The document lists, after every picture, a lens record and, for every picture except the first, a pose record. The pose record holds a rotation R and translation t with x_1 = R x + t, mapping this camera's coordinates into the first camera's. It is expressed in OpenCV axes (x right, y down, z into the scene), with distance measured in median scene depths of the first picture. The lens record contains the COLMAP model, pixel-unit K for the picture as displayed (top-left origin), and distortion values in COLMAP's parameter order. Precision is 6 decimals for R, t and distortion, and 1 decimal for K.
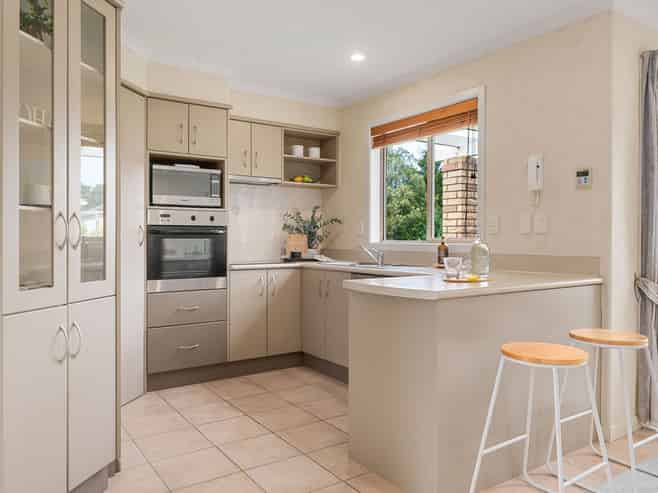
lens RADIAL K [[495.9, 0, 326.5], [0, 495.9, 241.4], [0, 0, 1]] dist [0.015141, 0.001043]
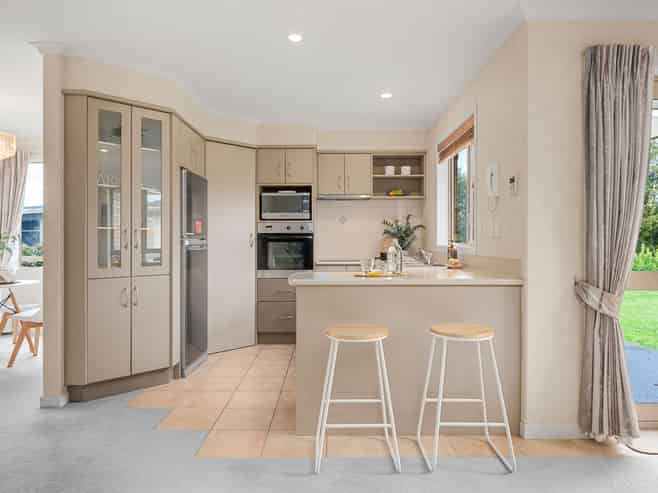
lens RADIAL K [[440.5, 0, 329.2], [0, 440.5, 245.9], [0, 0, 1]] dist [0.000954, 0.003141]
pose [[0.826970, 0.003287, -0.562236, 0.527410], [-0.001272, 0.999991, 0.003976, -0.000026], [0.562244, -0.002573, 0.826967, 0.015463]]
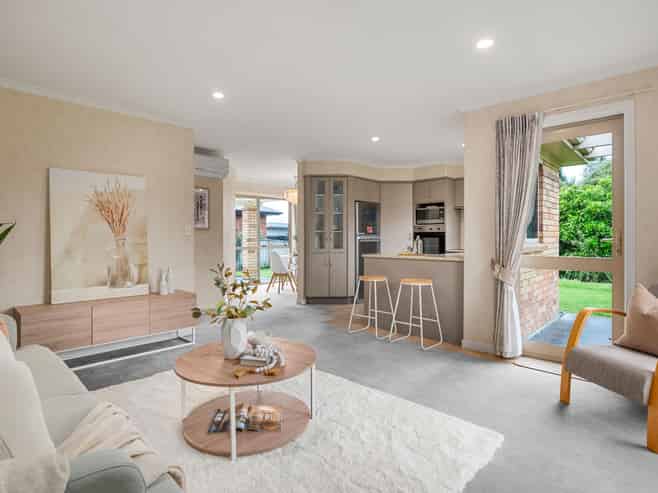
lens RADIAL K [[358.6, 0, 330.2], [0, 358.6, 246.7], [0, 0, 1]] dist [-0.002518, -0.000047]
pose [[0.217875, 0.021692, -0.975736, 1.240219], [-0.003842, 0.999764, 0.021368, 0.002256], [0.975969, -0.000907, 0.217907, 0.164807]]
